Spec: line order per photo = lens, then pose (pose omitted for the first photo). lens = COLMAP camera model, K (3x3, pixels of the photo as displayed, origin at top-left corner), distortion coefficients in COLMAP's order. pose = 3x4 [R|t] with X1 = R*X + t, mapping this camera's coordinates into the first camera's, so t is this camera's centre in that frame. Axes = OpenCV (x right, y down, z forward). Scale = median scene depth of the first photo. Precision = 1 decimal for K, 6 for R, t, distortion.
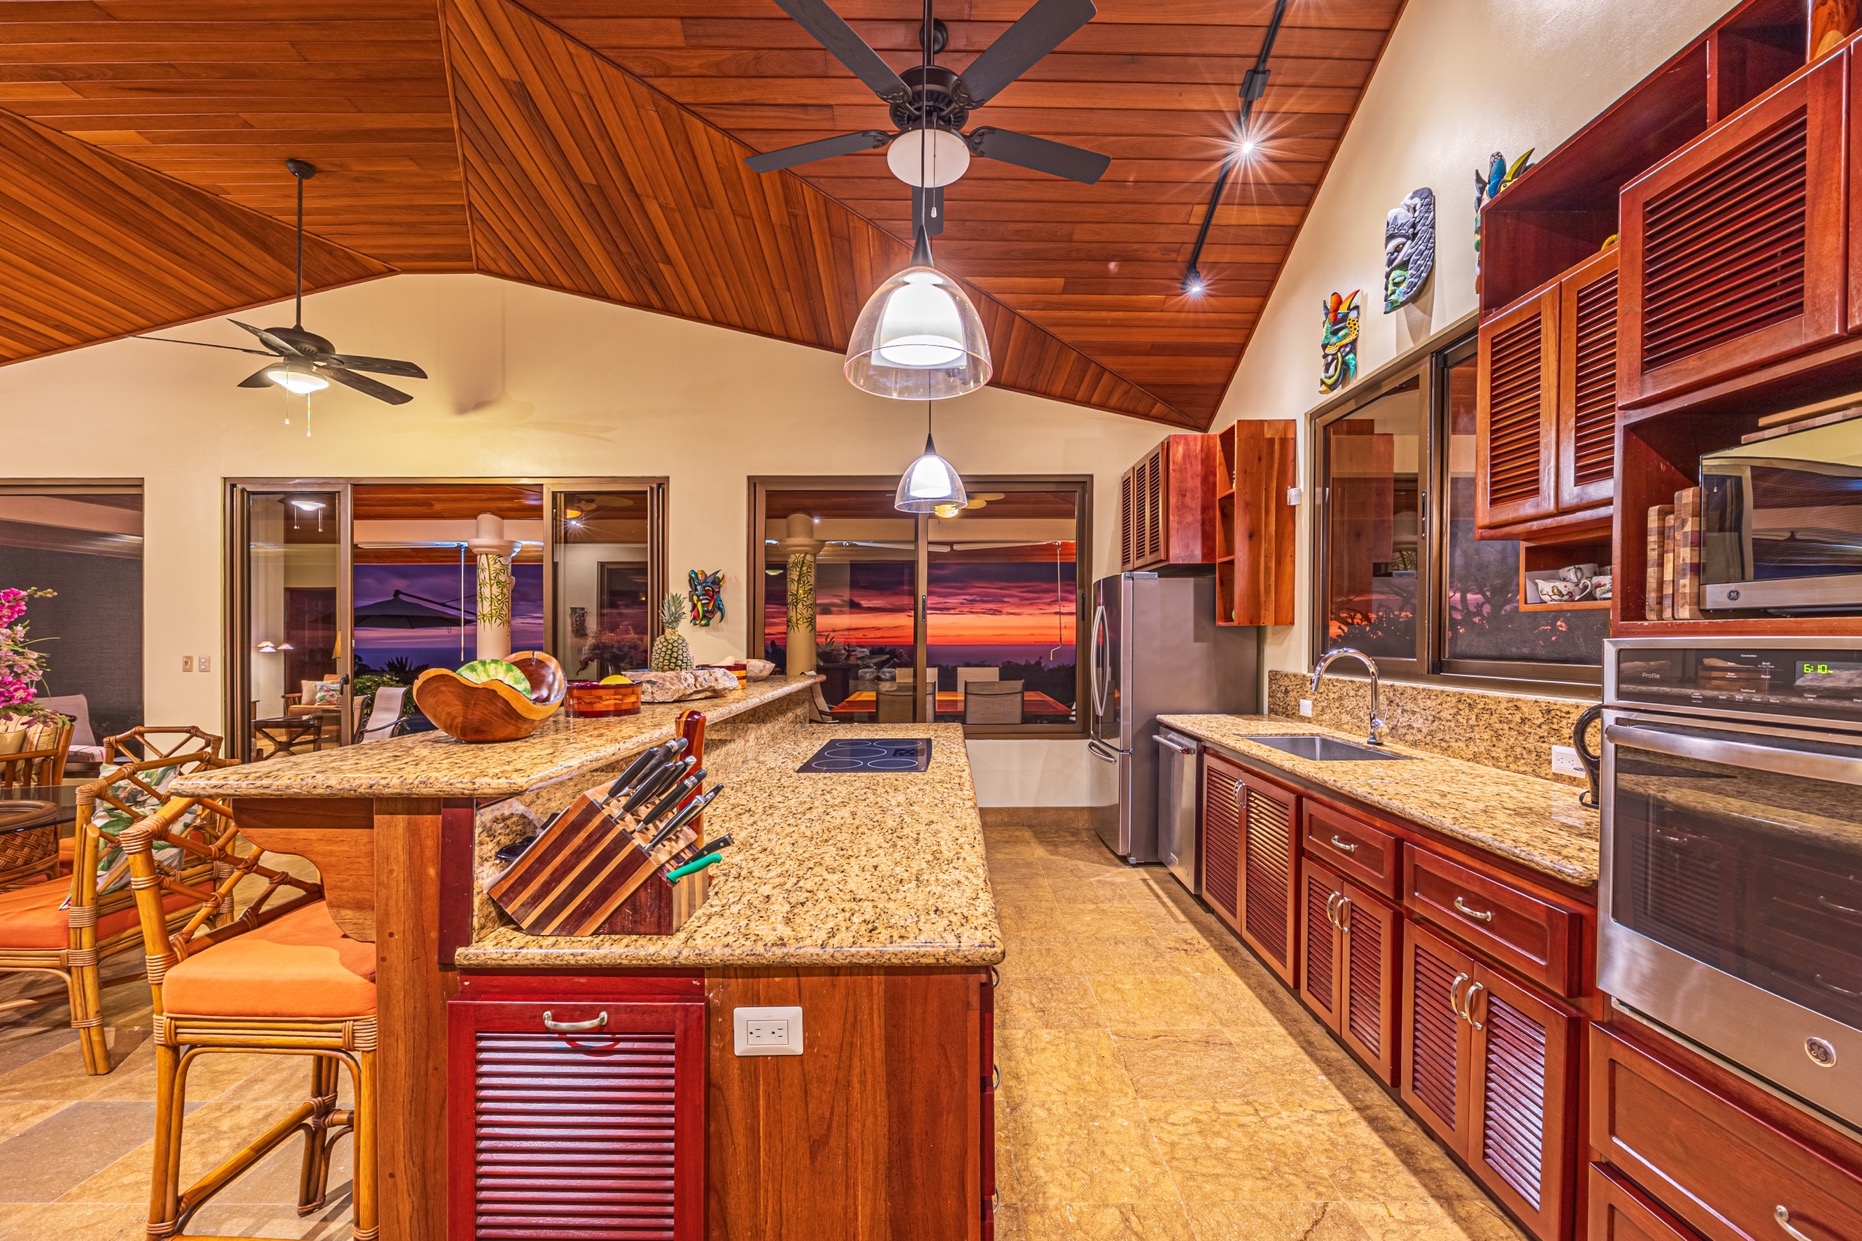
lens RADIAL K [[750.2, 0, 937.5], [0, 750.2, 646.3], [0, 0, 1]] dist [-0.003397, -0.000745]
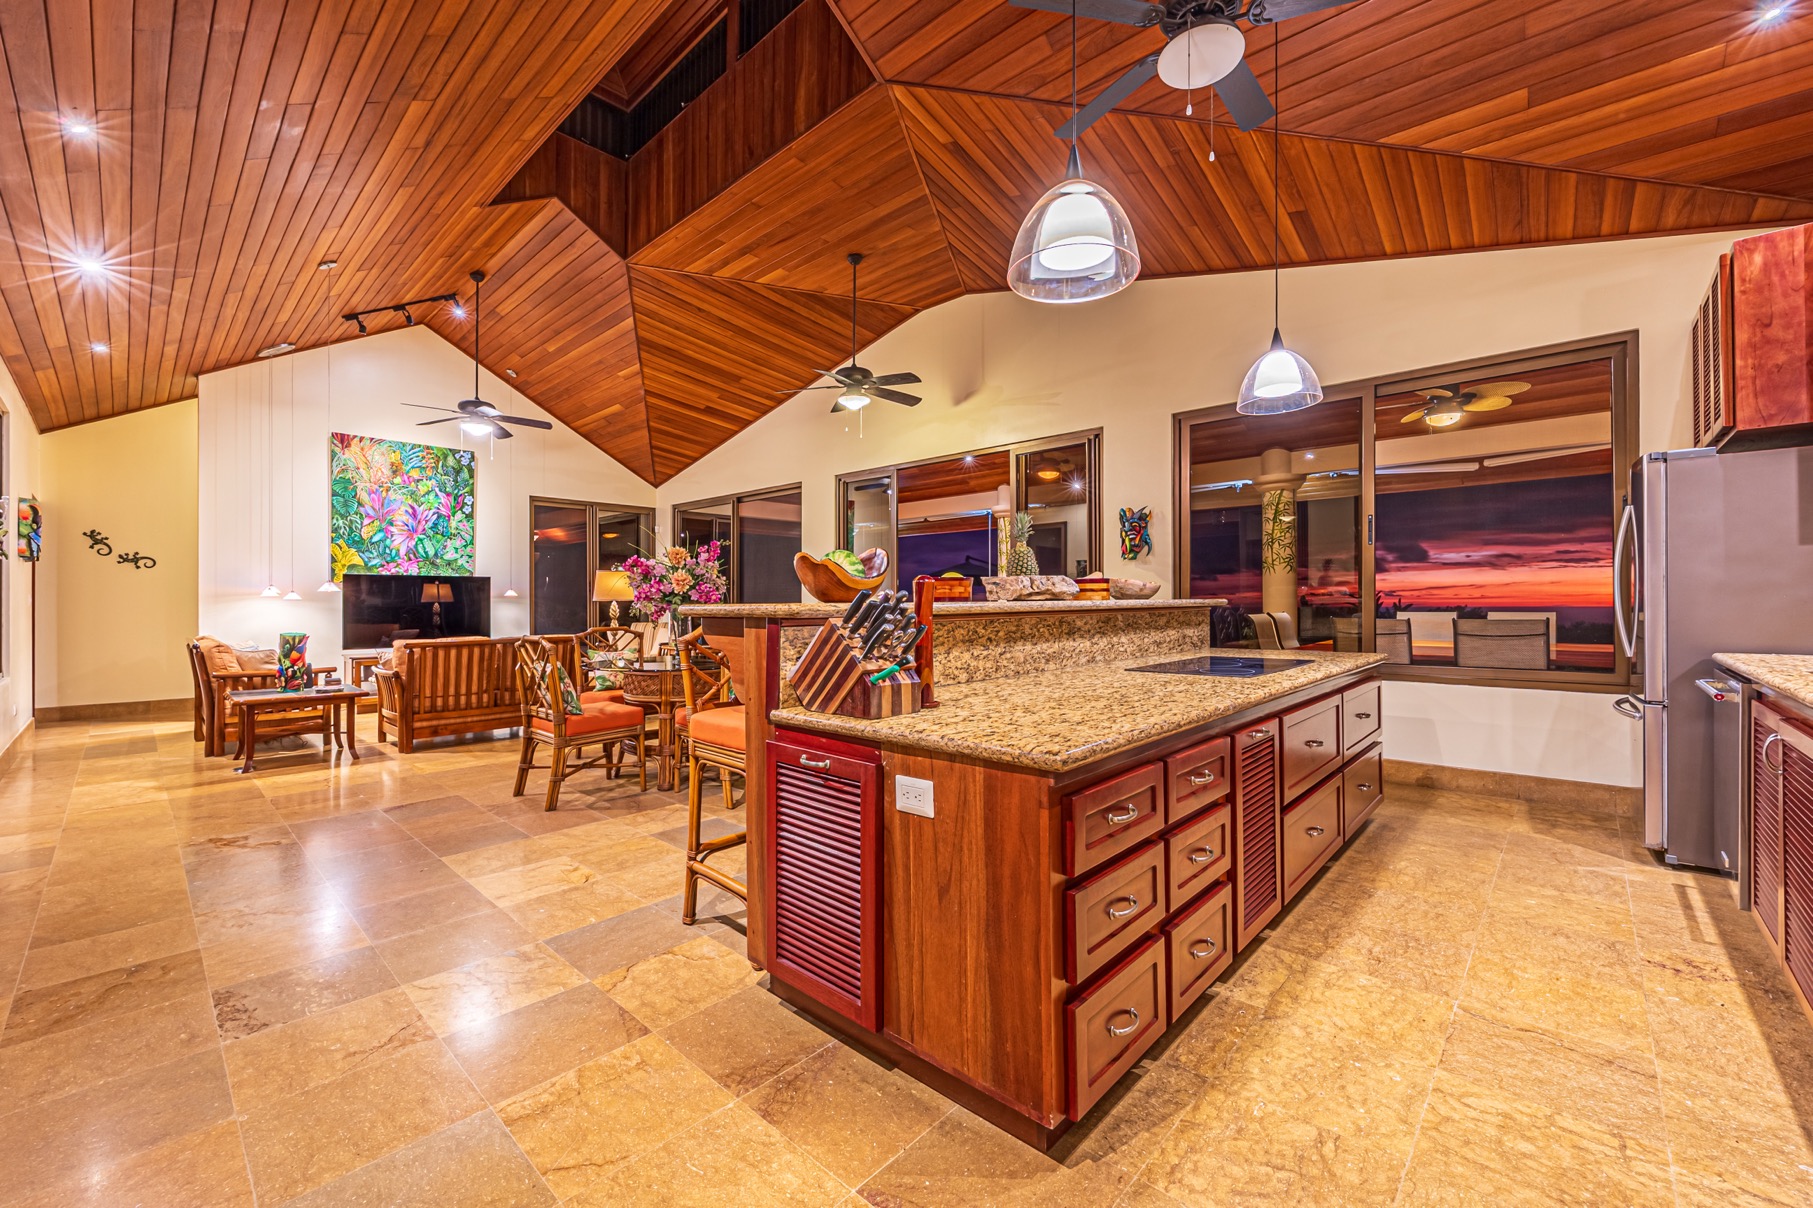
lens RADIAL K [[733.1, 0, 906.5], [0, 733.1, 604.0], [0, 0, 1]] dist [-0.007643, -0.000322]
pose [[0.730748, -0.000401, -0.682647, 0.241447], [-0.005458, 0.999964, -0.006429, 0.064268], [0.682626, 0.008424, 0.730720, 0.008534]]
